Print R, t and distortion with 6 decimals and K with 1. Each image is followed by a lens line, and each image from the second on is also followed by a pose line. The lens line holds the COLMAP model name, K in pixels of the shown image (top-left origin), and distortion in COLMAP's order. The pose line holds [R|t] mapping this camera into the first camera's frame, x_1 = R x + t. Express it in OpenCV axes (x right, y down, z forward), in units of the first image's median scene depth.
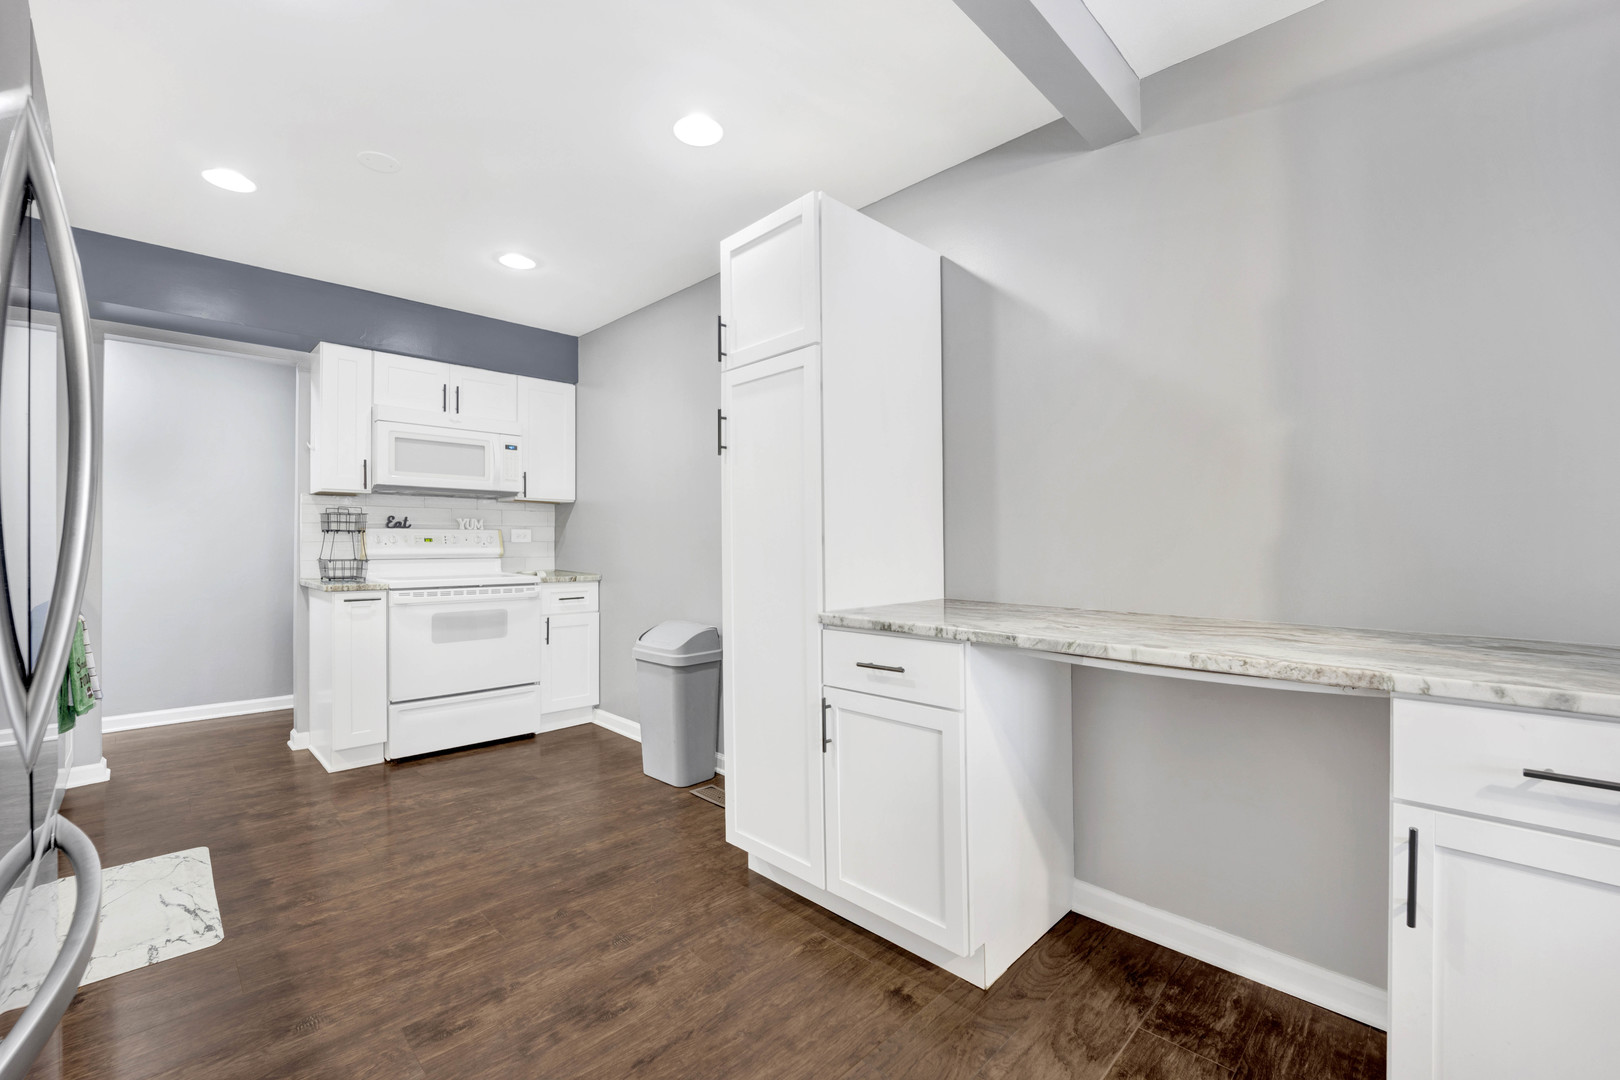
lens RADIAL K [[670.4, 0, 799.4], [0, 670.4, 539.3], [0, 0, 1]] dist [-0.000253, -0.006957]
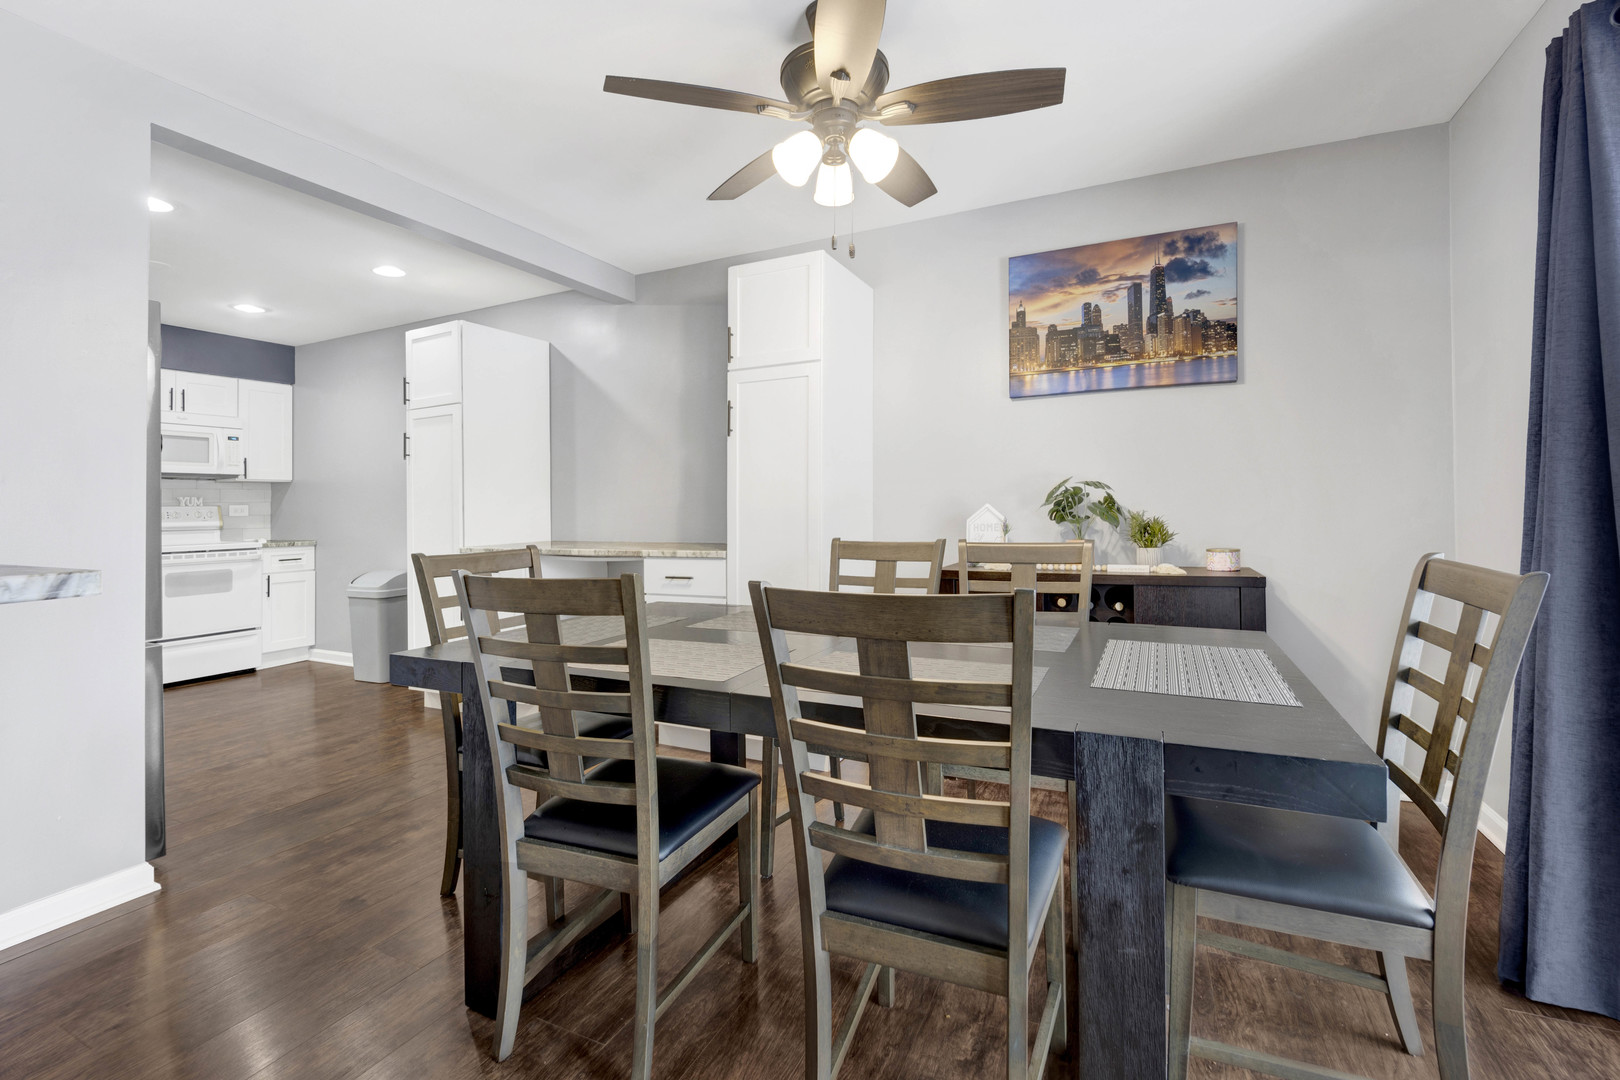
lens RADIAL K [[714.3, 0, 787.7], [0, 714.3, 479.0], [0, 0, 1]] dist [-0.000923, -0.000341]
pose [[0.952317, -0.007065, 0.305030, 0.143110], [0.018871, 0.999182, -0.035774, 0.002887], [-0.304527, 0.039825, 0.951671, -0.573565]]
